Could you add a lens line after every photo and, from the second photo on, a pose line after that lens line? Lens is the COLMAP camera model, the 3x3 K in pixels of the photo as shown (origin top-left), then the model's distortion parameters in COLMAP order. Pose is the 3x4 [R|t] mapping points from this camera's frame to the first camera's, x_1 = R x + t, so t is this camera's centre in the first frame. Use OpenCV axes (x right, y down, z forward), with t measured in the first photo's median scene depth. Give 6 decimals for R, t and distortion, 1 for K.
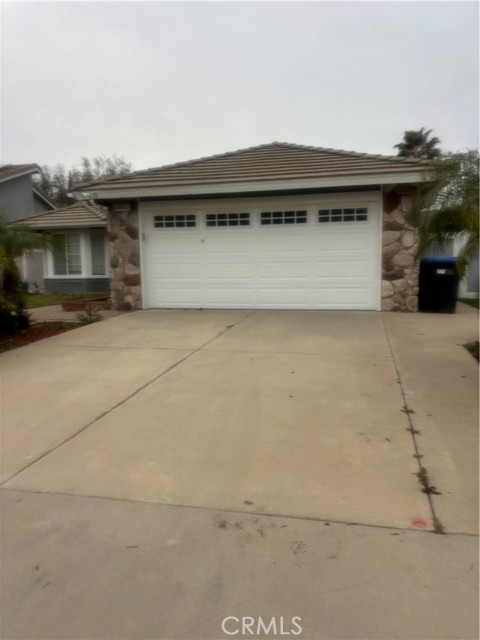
lens RADIAL K [[482.4, 0, 239.4], [0, 482.4, 320.2], [0, 0, 1]] dist [0.020721, -0.004139]
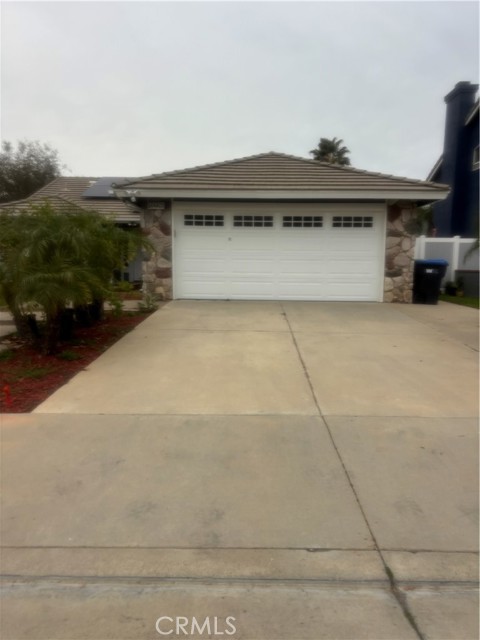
lens RADIAL K [[482.4, 0, 241.0], [0, 482.4, 318.4], [0, 0, 1]] dist [0.020721, -0.004139]
pose [[0.977016, -0.000813, 0.213162, -0.296994], [-0.001091, 0.999961, 0.008815, 0.010573], [-0.213161, -0.008845, 0.976977, -0.106255]]
